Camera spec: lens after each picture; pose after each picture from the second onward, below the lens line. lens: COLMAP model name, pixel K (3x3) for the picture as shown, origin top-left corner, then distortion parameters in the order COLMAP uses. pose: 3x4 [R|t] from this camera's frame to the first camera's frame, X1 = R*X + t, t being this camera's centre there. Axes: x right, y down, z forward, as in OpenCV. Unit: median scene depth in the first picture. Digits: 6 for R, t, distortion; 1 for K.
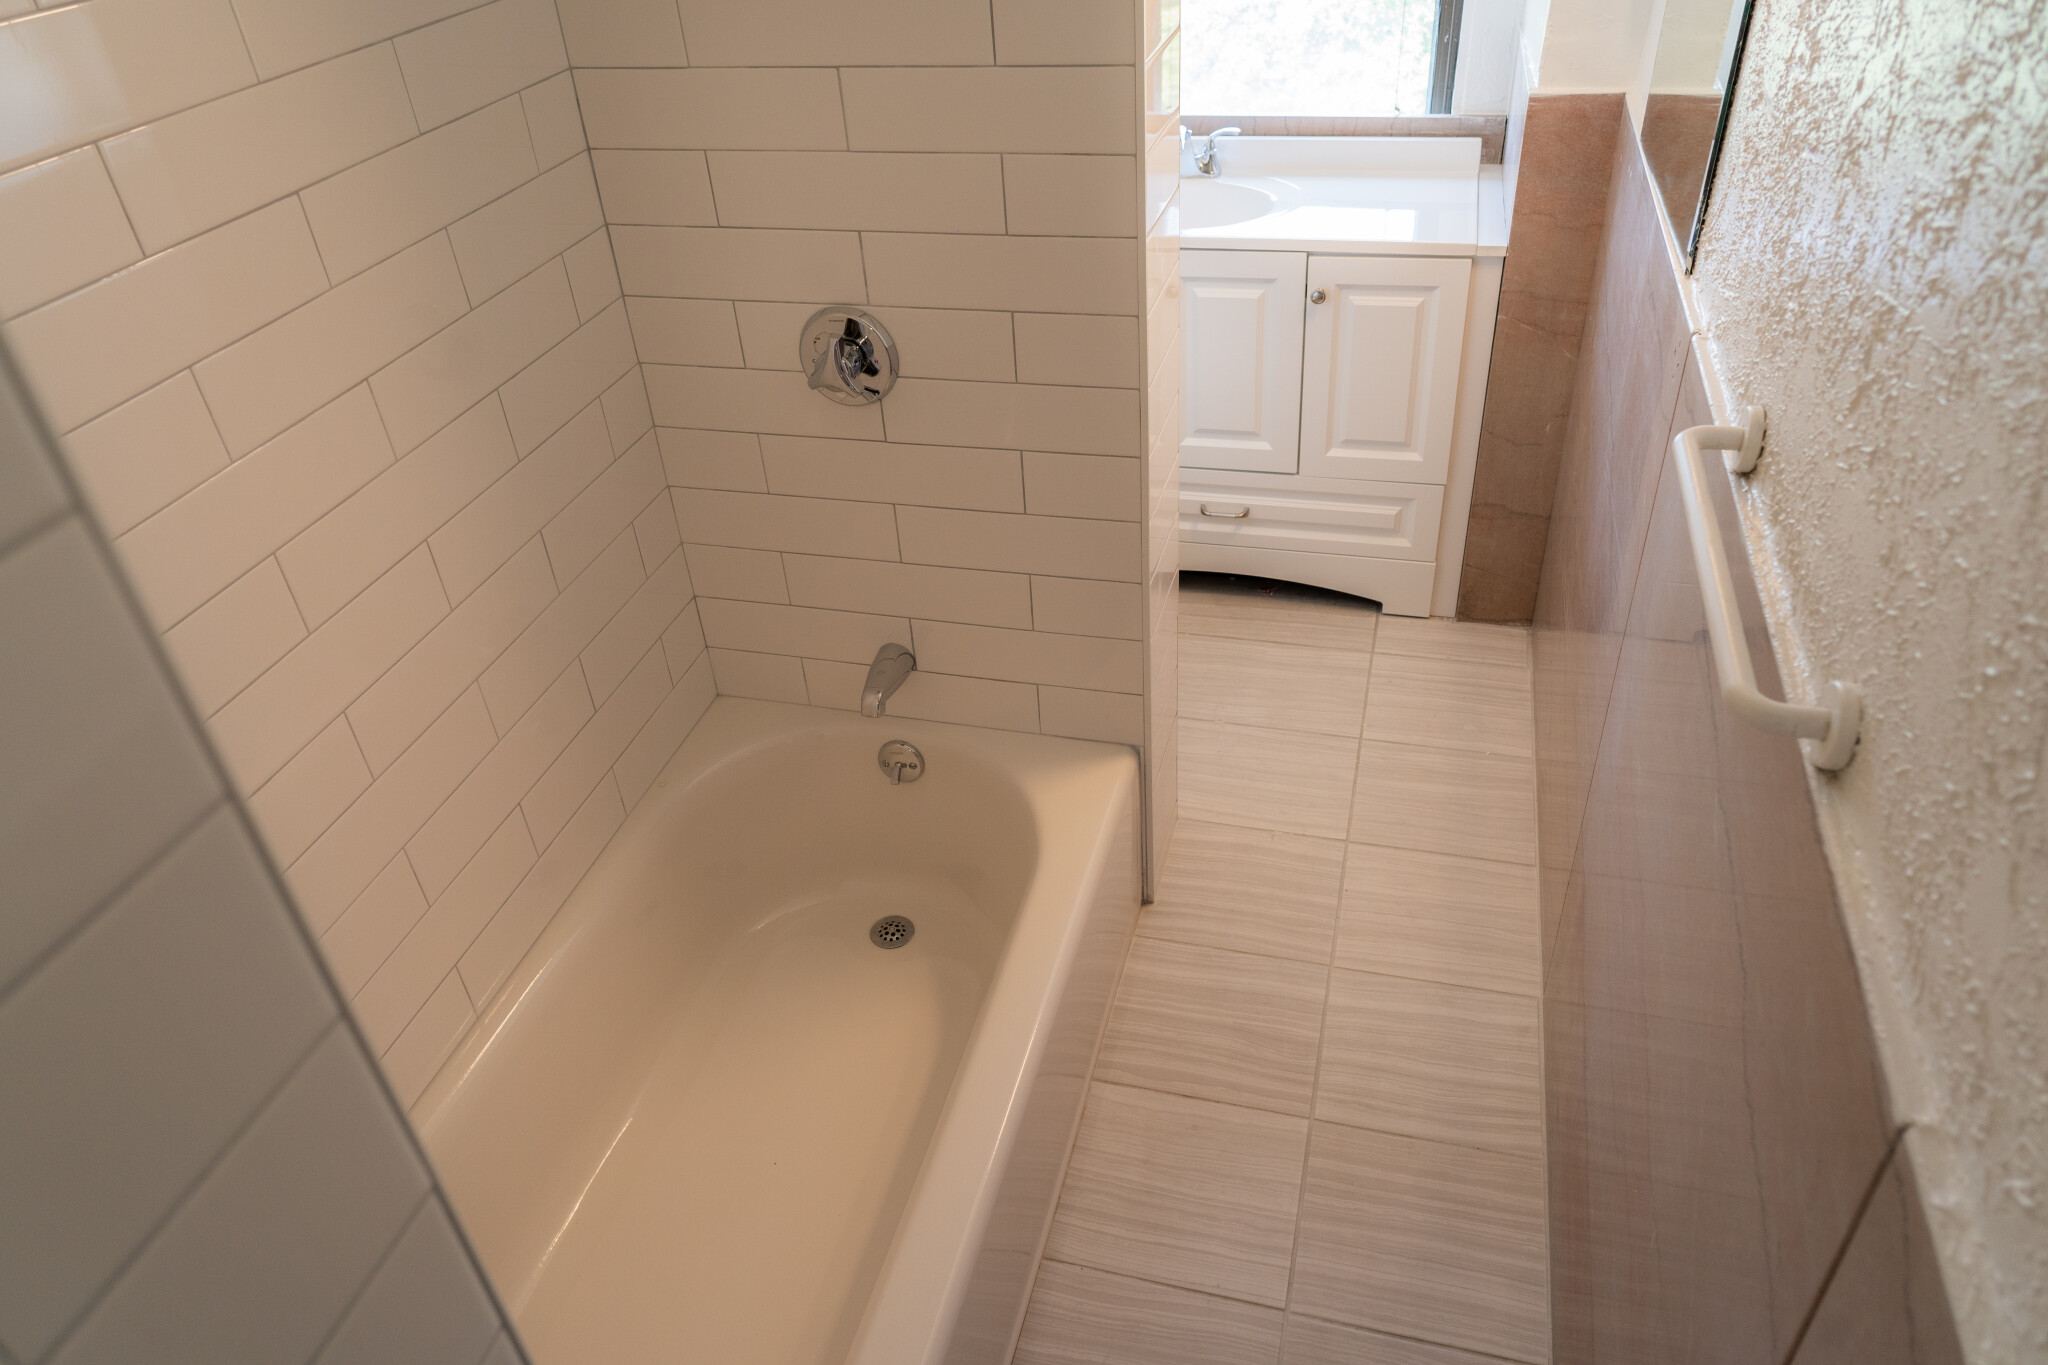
lens RADIAL K [[1383.5, 0, 1024.0], [0, 1383.5, 682.5], [0, 0, 1]] dist [-0.007434, 0.000641]
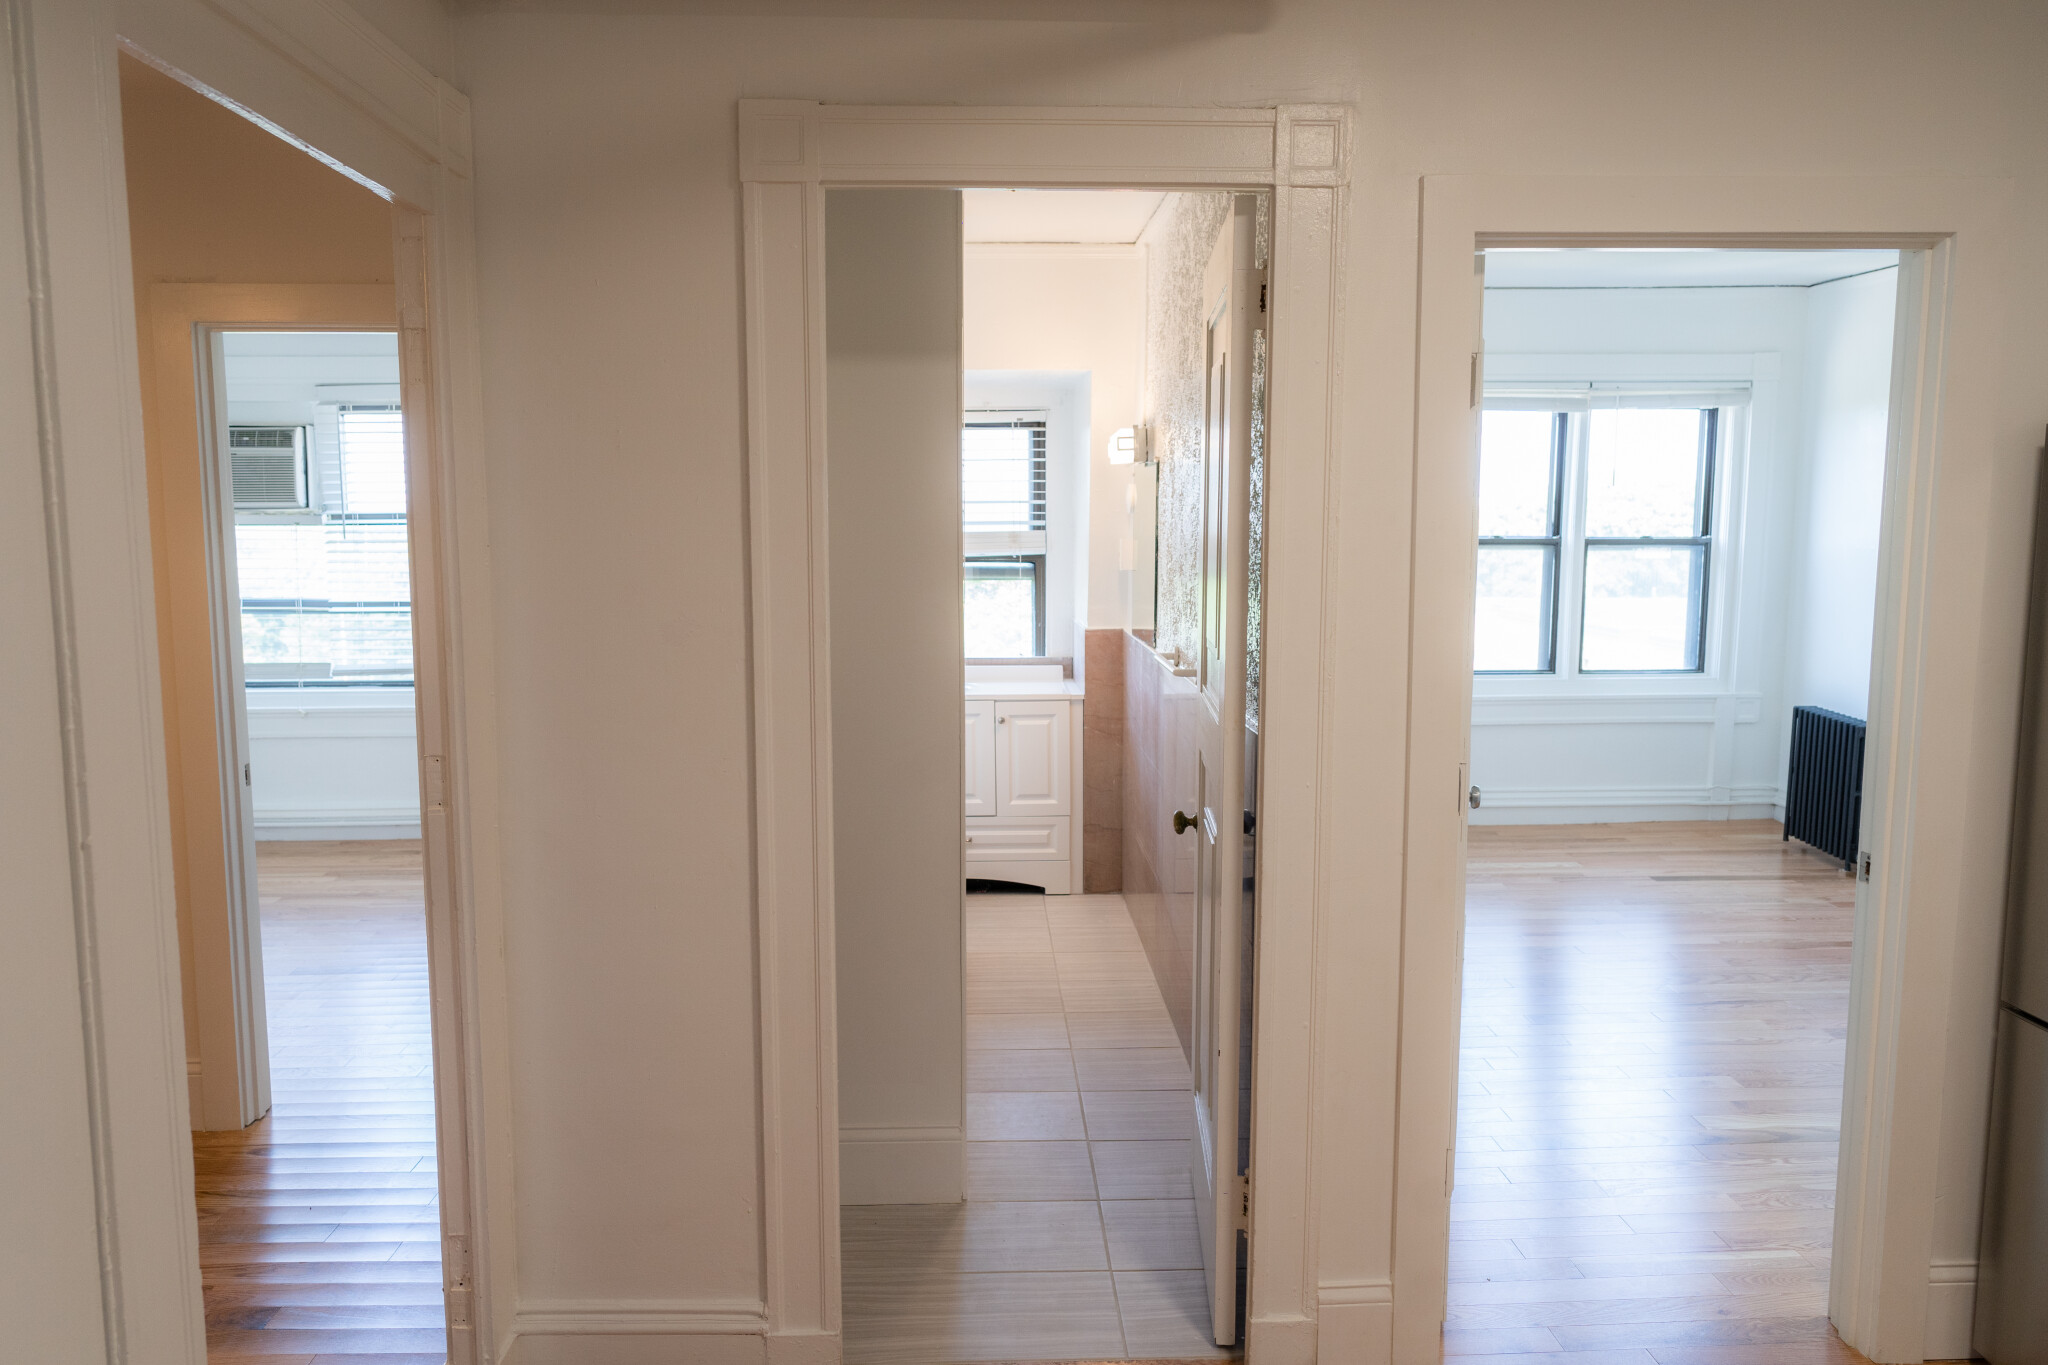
lens RADIAL K [[1383.5, 0, 1024.0], [0, 1383.5, 682.5], [0, 0, 1]] dist [-0.007434, 0.000641]
pose [[0.951848, 0.028857, 0.305210, -0.368704], [0.128309, 0.866674, -0.482093, 0.639373], [-0.278429, 0.498040, 0.821239, -0.705503]]
